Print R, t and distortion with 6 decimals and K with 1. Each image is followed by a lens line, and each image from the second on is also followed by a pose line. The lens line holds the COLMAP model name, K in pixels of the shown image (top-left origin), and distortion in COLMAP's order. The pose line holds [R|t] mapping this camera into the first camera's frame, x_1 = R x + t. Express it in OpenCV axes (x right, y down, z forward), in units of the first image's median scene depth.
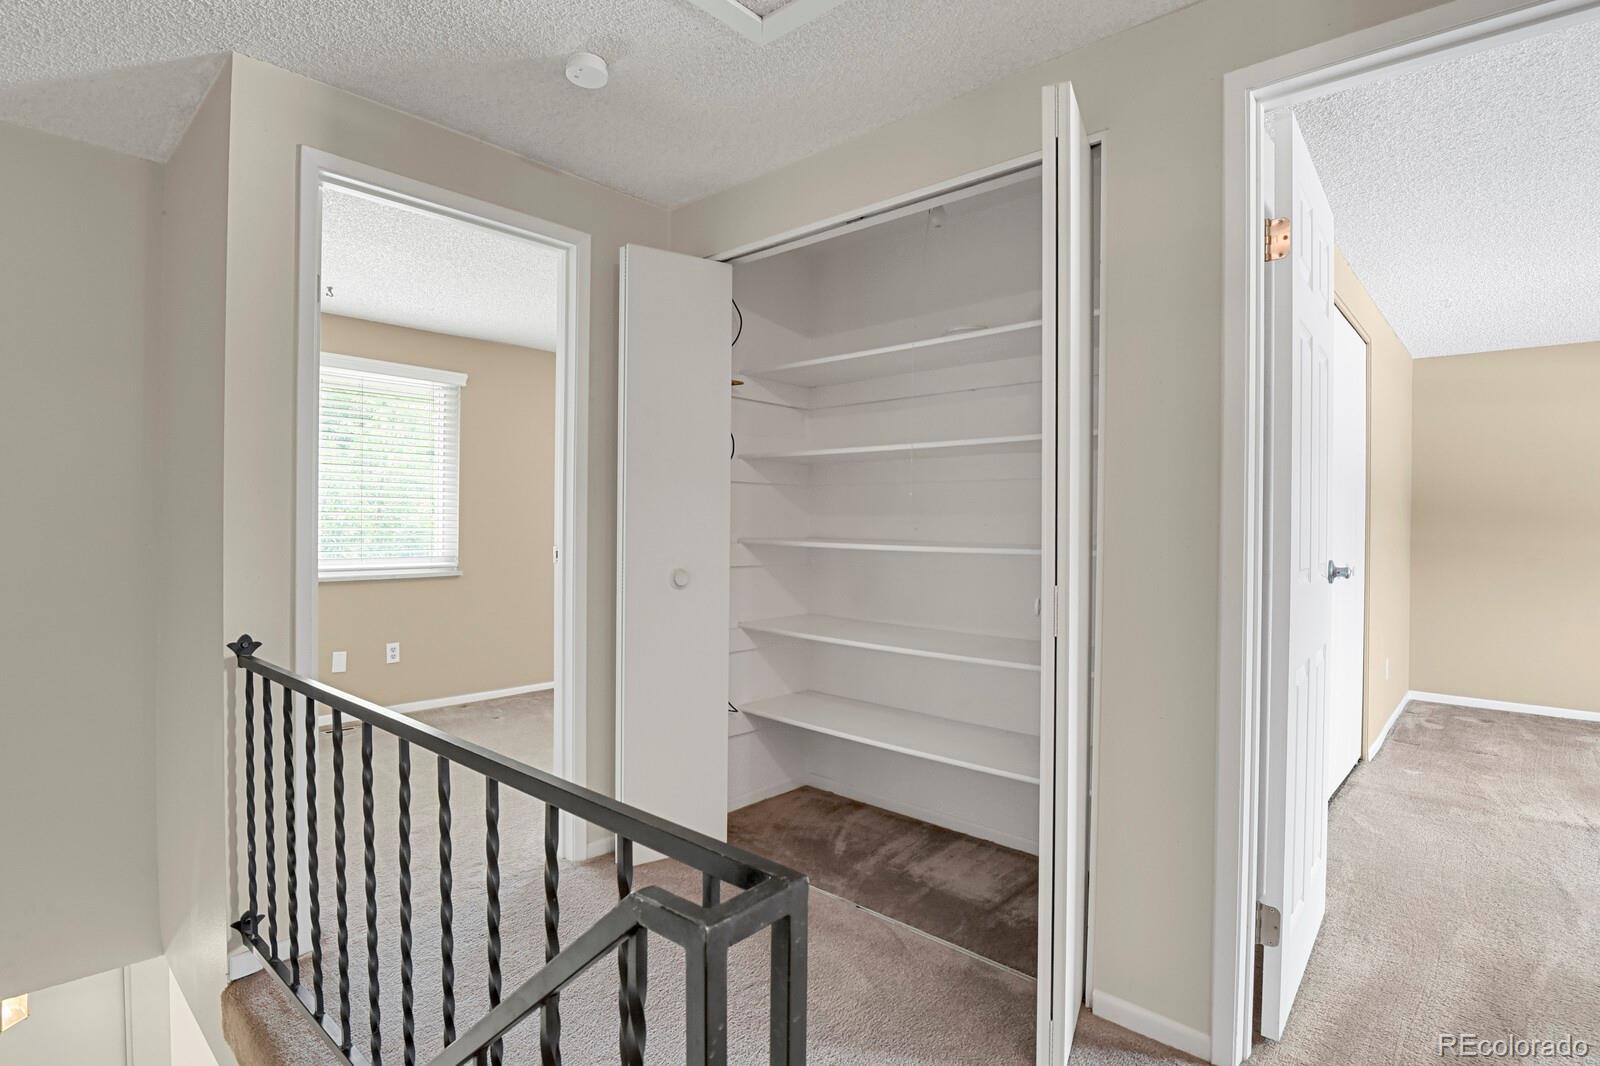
lens RADIAL K [[779.1, 0, 807.0], [0, 779.1, 530.2], [0, 0, 1]] dist [-0.024247, -0.005272]
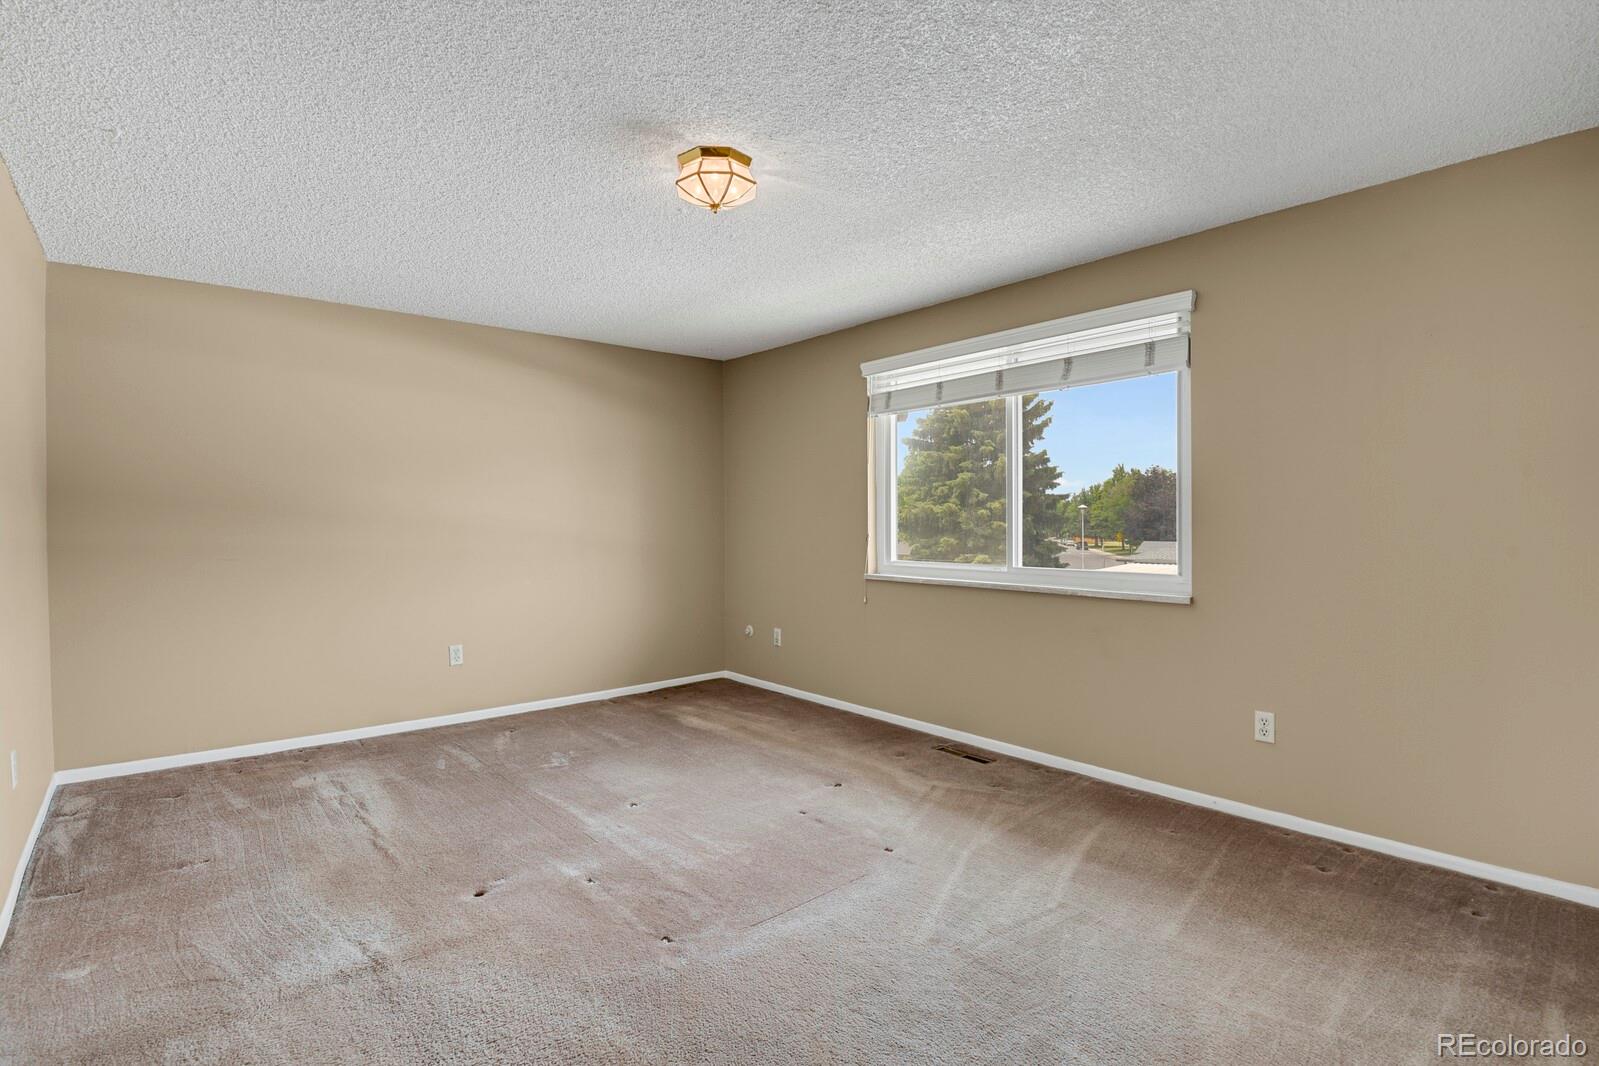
lens RADIAL K [[778.7, 0, 806.5], [0, 778.7, 530.2], [0, 0, 1]] dist [-0.024247, -0.005272]
pose [[0.113931, -0.018292, 0.993320, 0.279410], [0.015660, 0.999739, 0.016615, 0.005676], [-0.993365, 0.013663, 0.114188, 0.355611]]
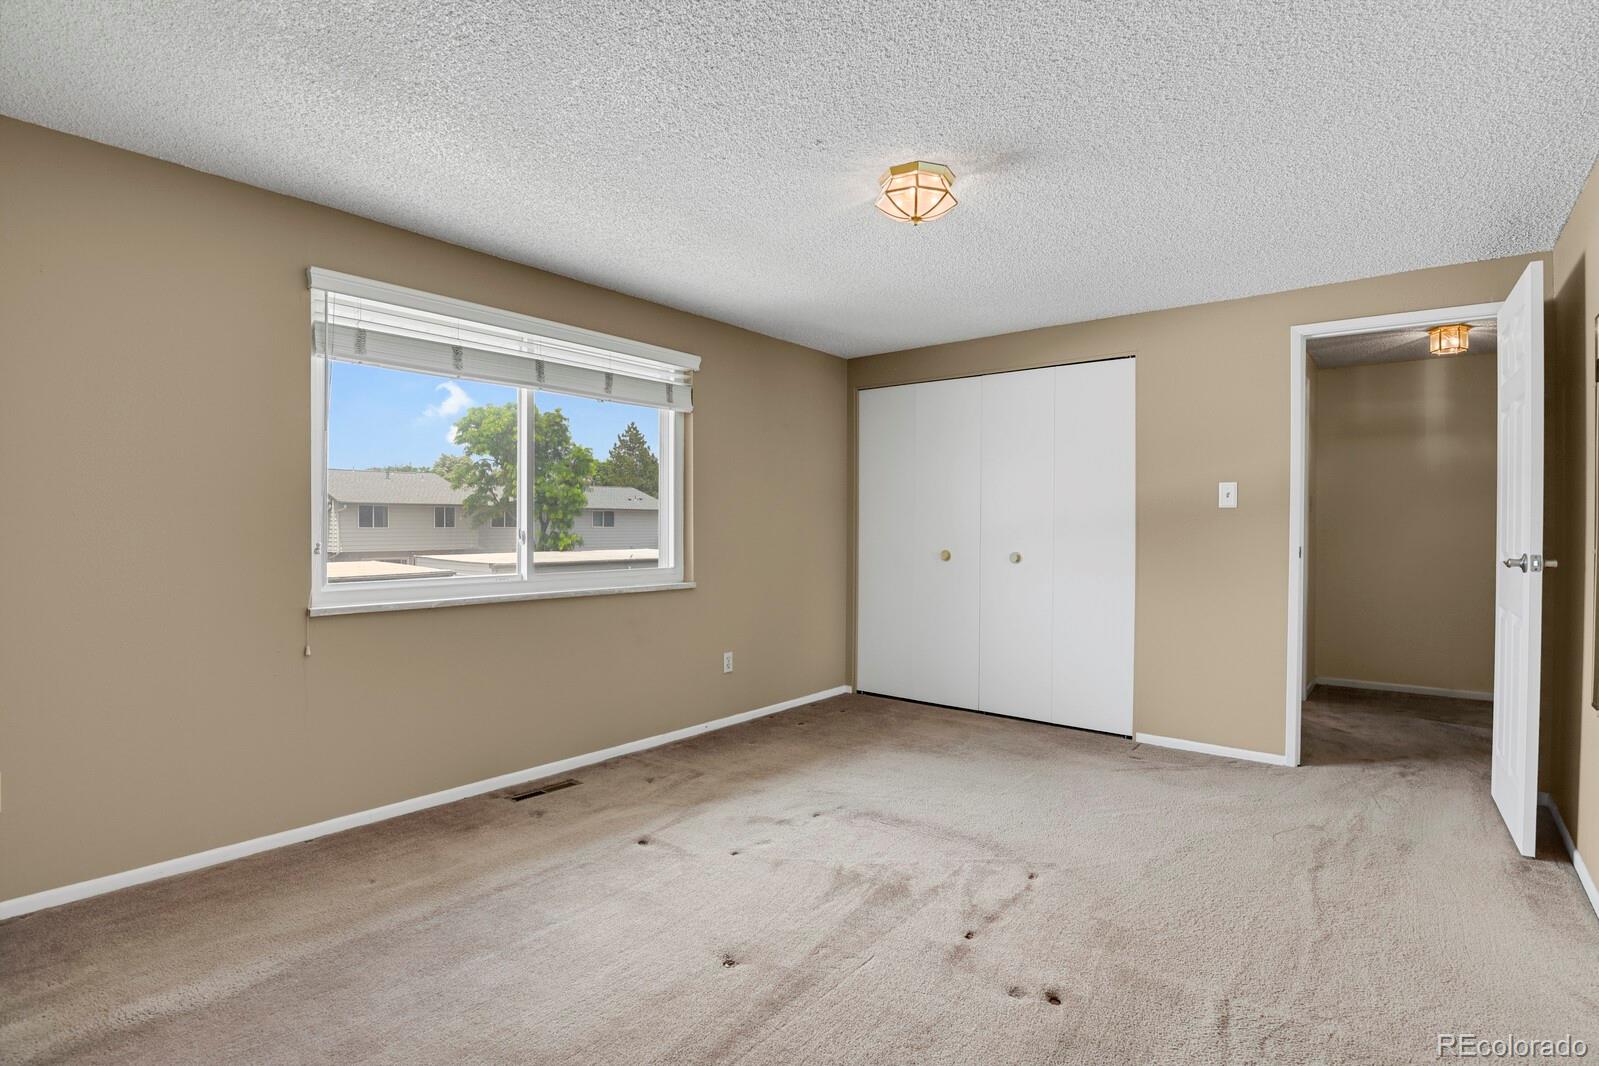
lens RADIAL K [[778.7, 0, 806.5], [0, 778.7, 530.2], [0, 0, 1]] dist [-0.024247, -0.005272]
pose [[-0.996949, -0.010691, -0.077320, 0.950592], [-0.011832, 0.999828, 0.014307, 0.004412], [0.077153, 0.015179, -0.996904, 1.046883]]
